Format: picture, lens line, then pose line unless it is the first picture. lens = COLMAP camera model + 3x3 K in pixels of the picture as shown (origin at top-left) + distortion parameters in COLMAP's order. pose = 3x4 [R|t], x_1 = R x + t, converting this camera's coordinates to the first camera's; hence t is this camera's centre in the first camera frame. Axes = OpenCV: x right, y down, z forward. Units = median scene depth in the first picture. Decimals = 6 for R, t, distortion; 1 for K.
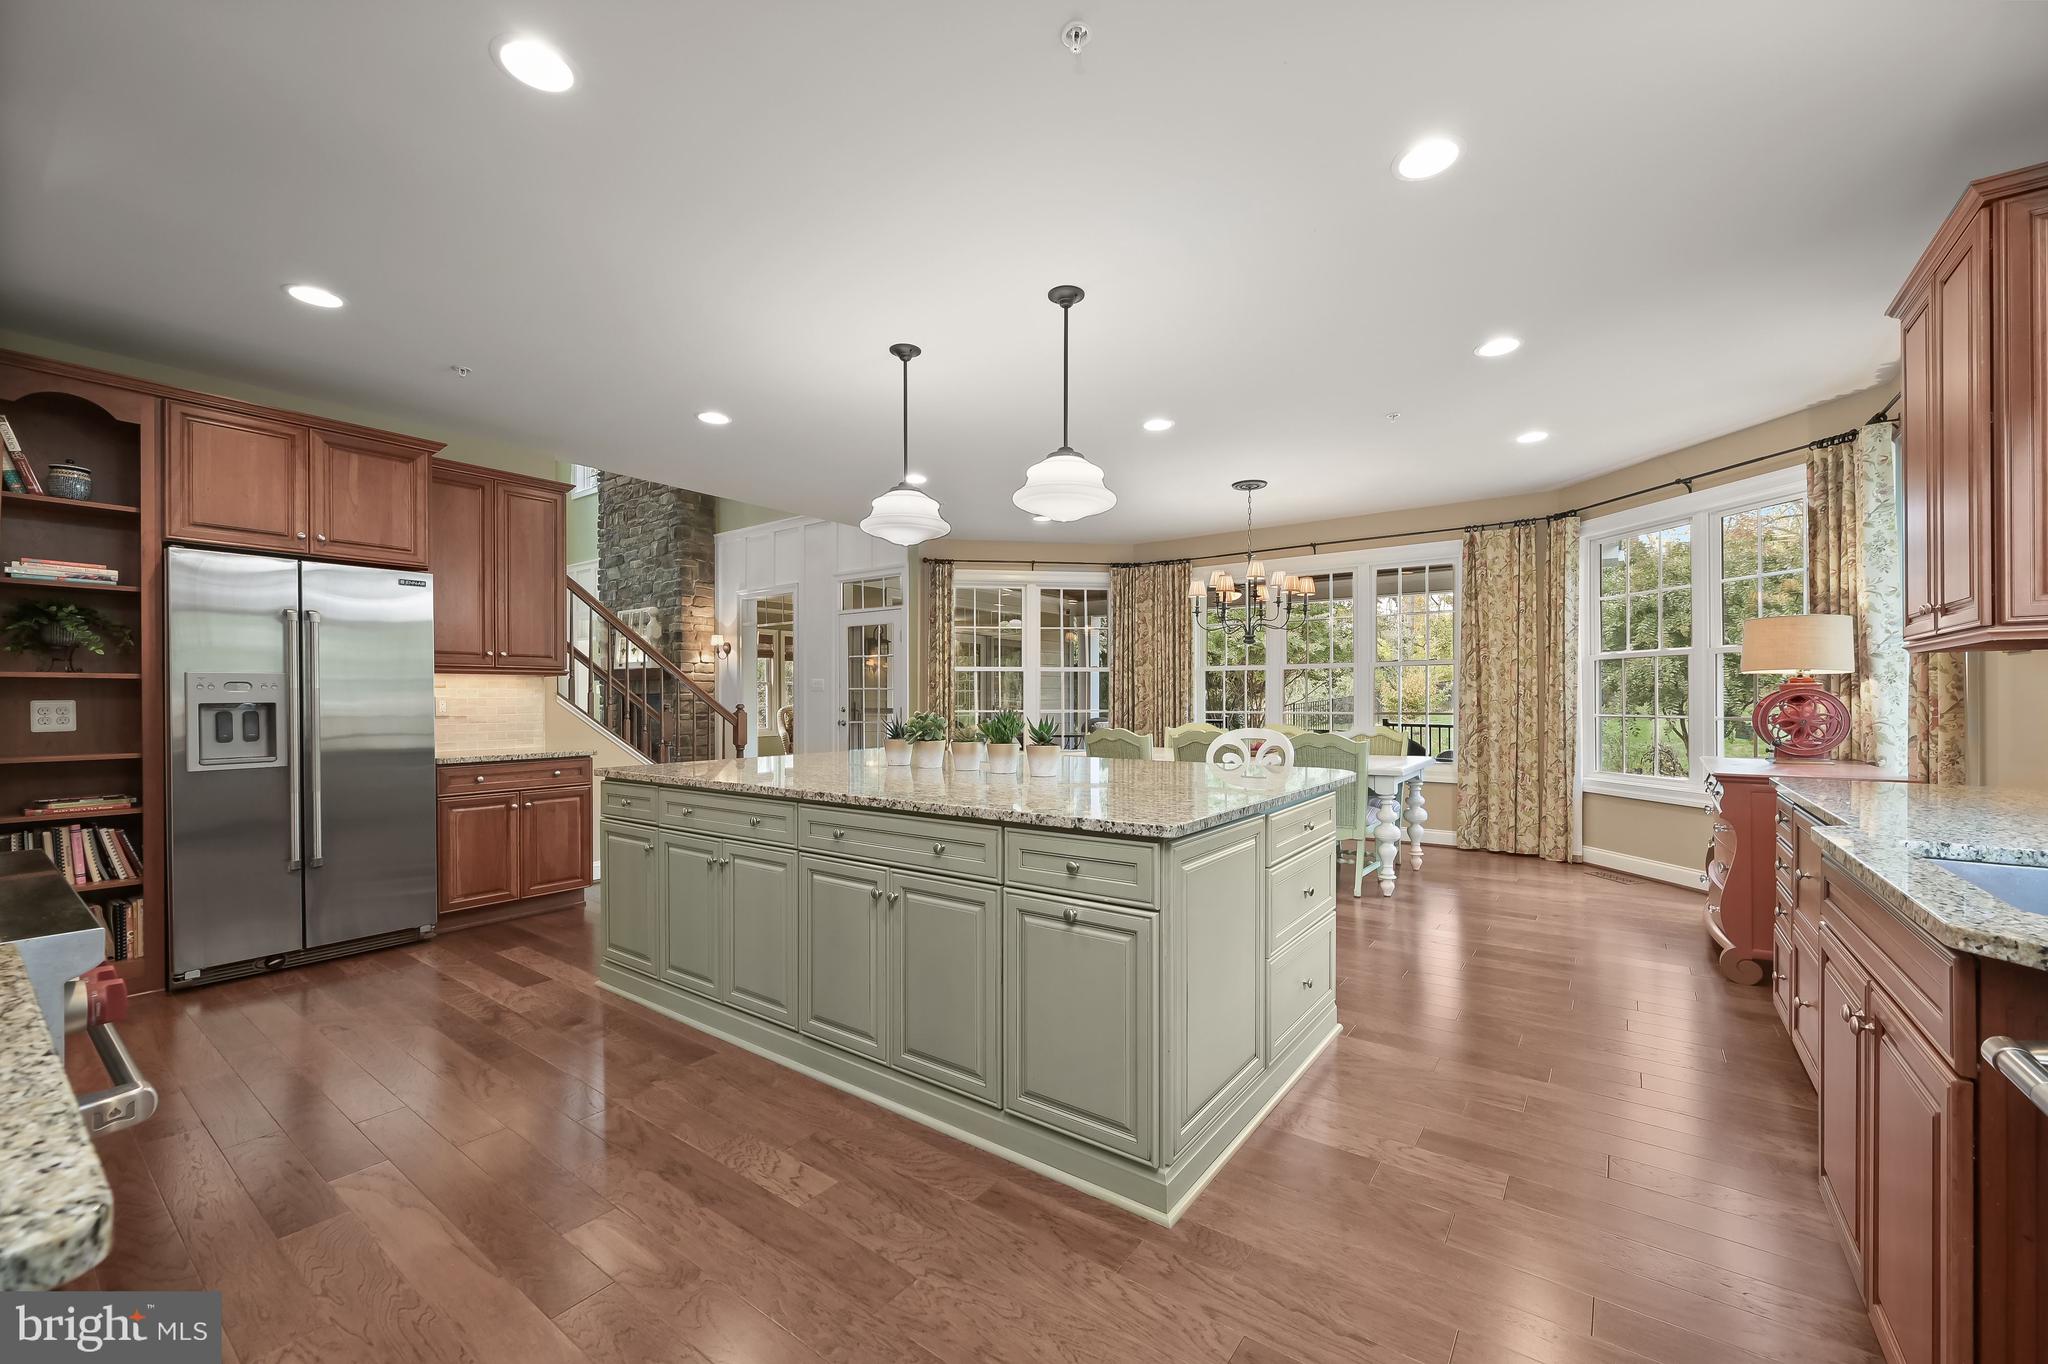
lens RADIAL K [[809.4, 0, 1025.5], [0, 809.4, 694.1], [0, 0, 1]] dist [-0.001762, -0.000326]
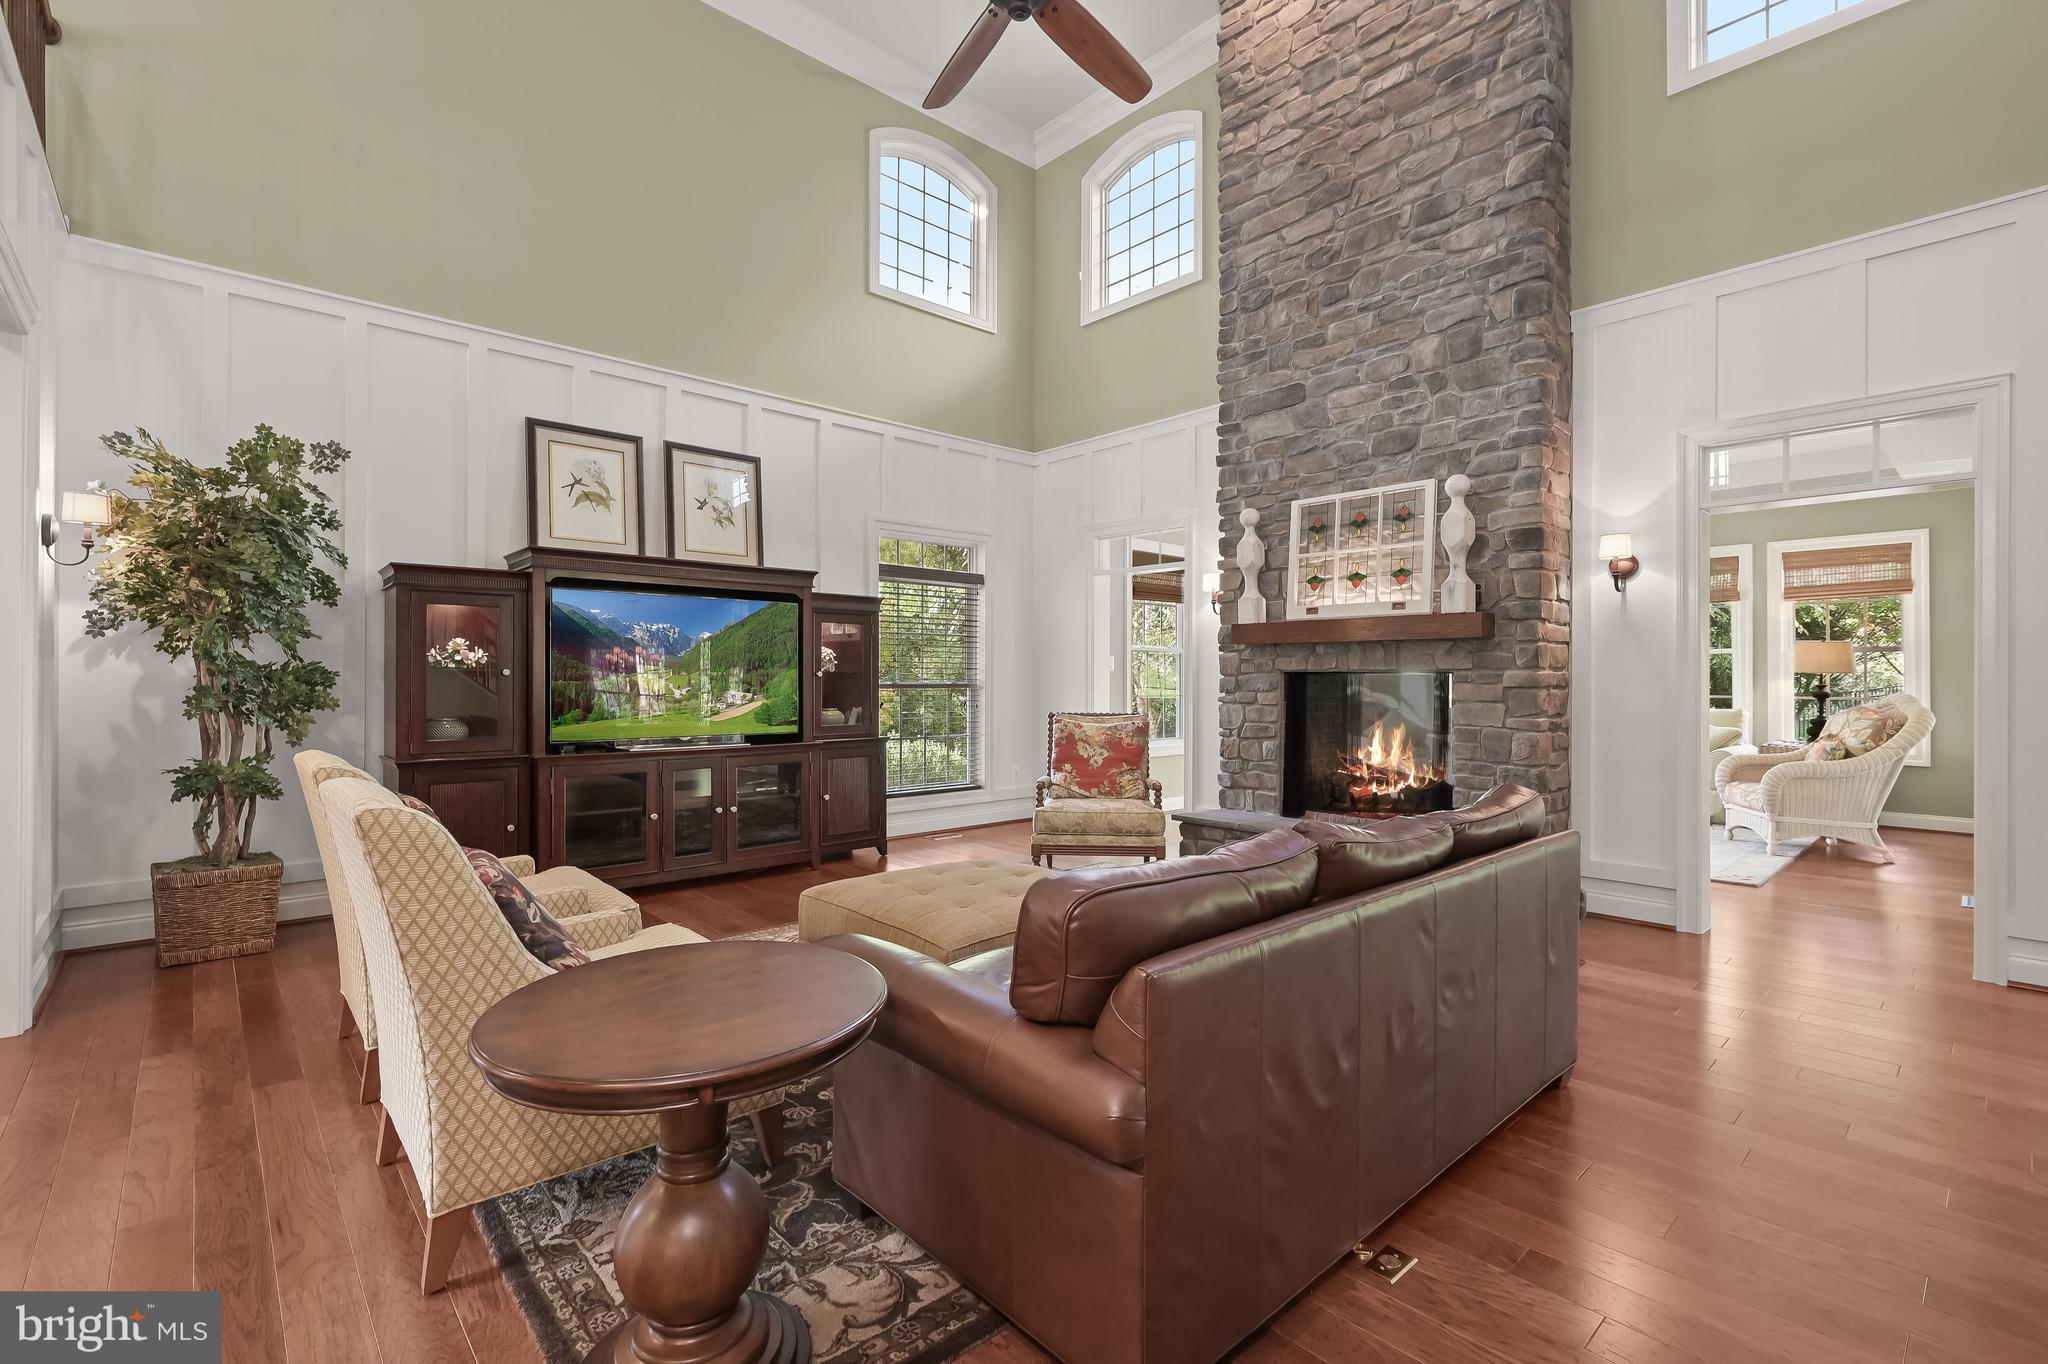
lens RADIAL K [[909.5, 0, 1031.5], [0, 909.5, 682.9], [0, 0, 1]] dist [-0.003701, -0.000104]
pose [[0.981301, 0.003195, -0.192454, -0.581958], [-0.001832, 0.999972, 0.007260, 0.002224], [0.192472, -0.006772, 0.981279, 0.460077]]
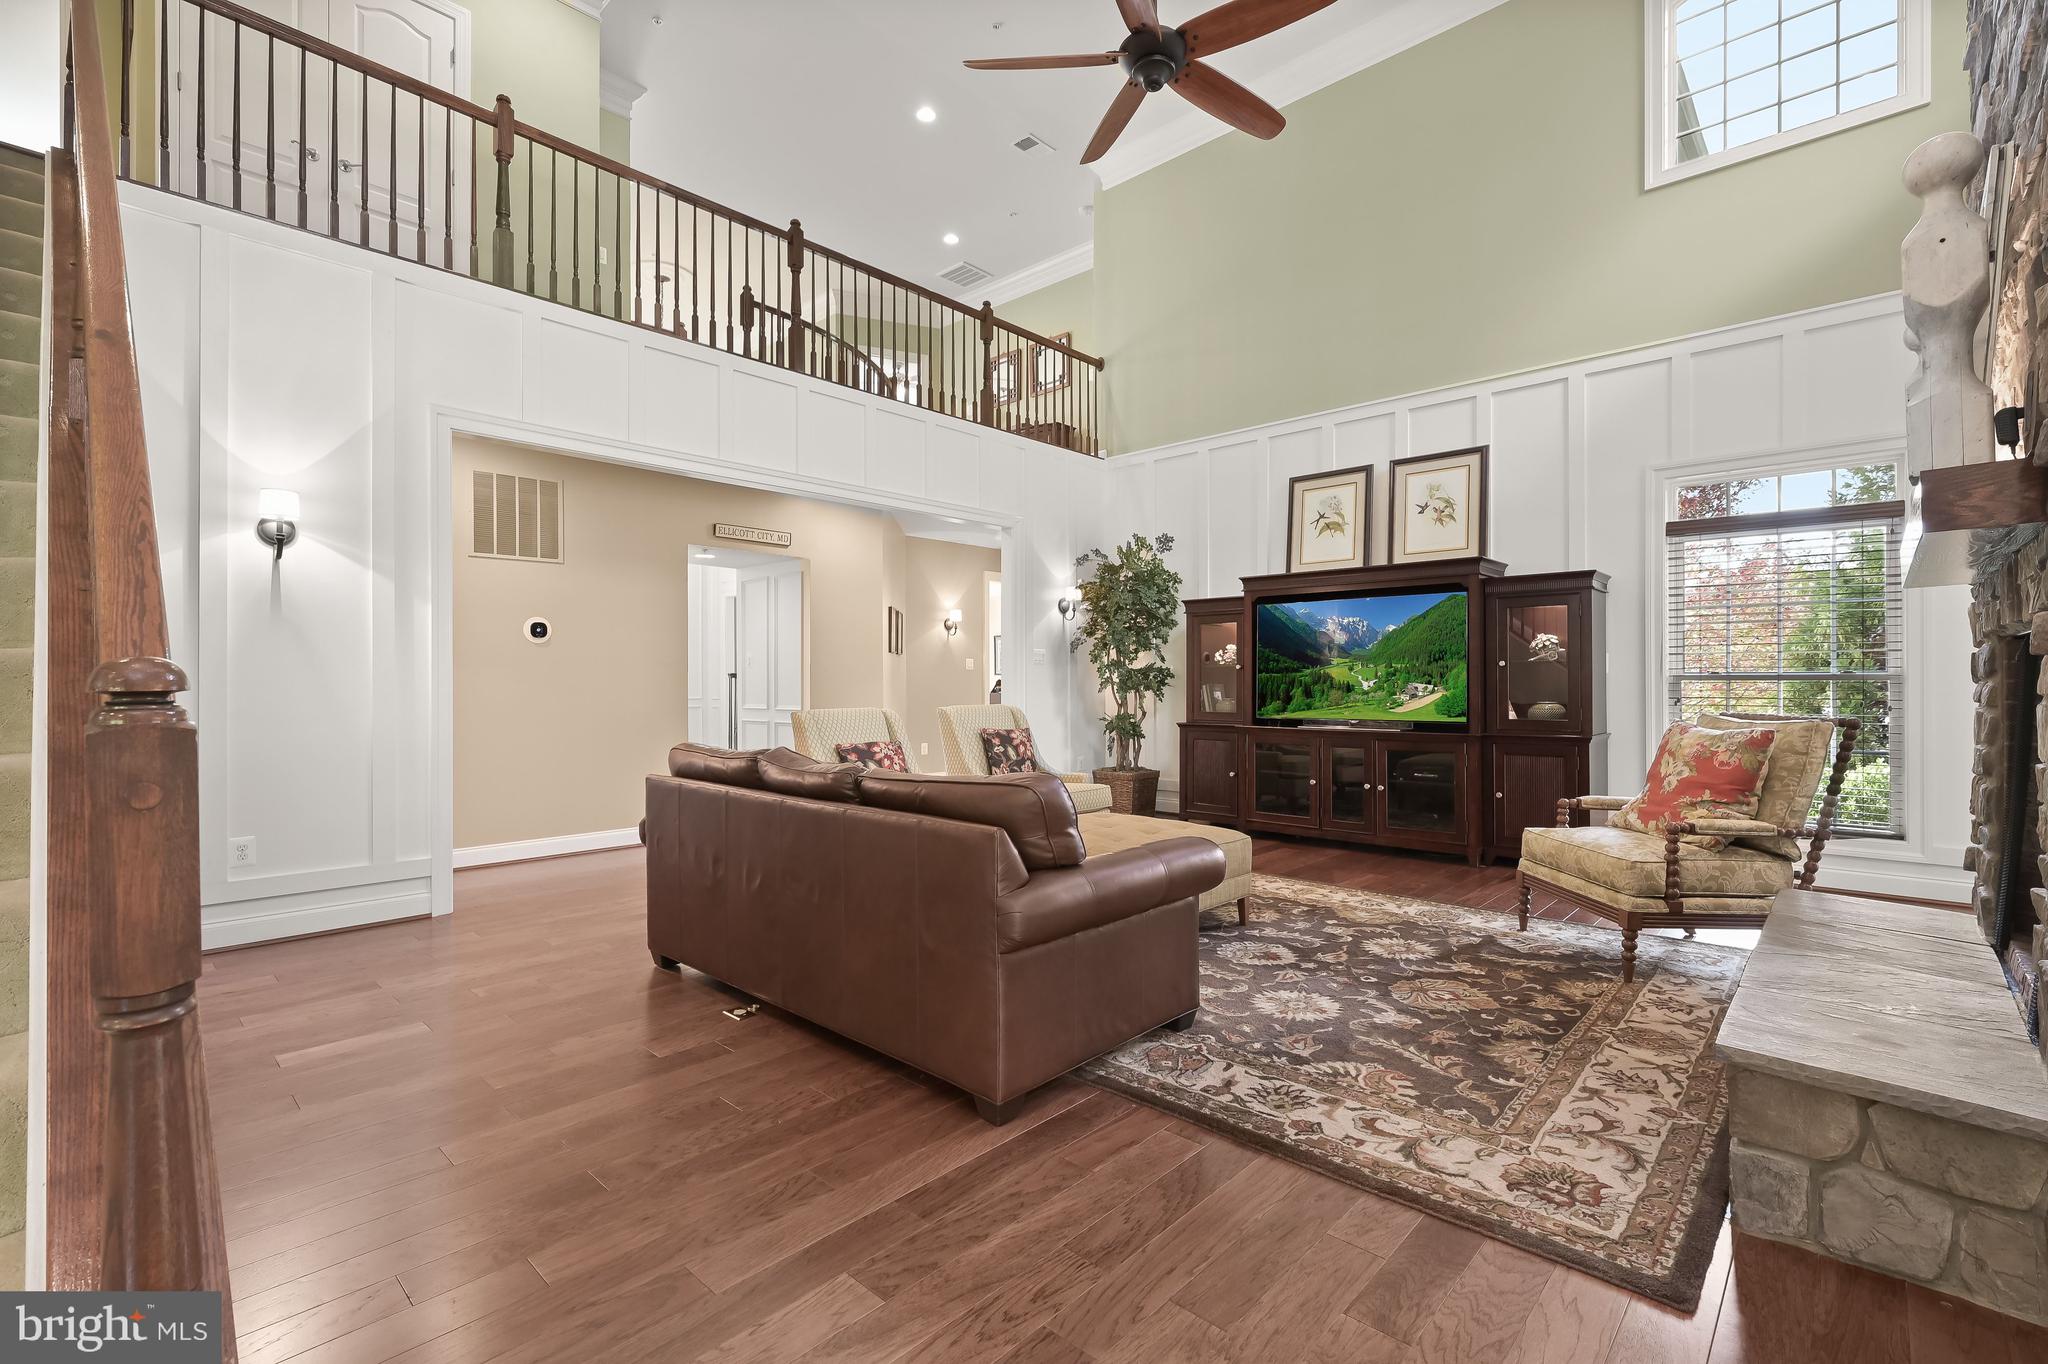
lens RADIAL K [[920.0, 0, 1034.5], [0, 920.0, 679.3], [0, 0, 1]] dist [-0.010488, -0.000051]
pose [[-0.108500, -0.004879, -0.994085, -0.233668], [0.004822, 0.999974, -0.005434, 0.012139], [0.994085, -0.005383, -0.108473, 0.806986]]
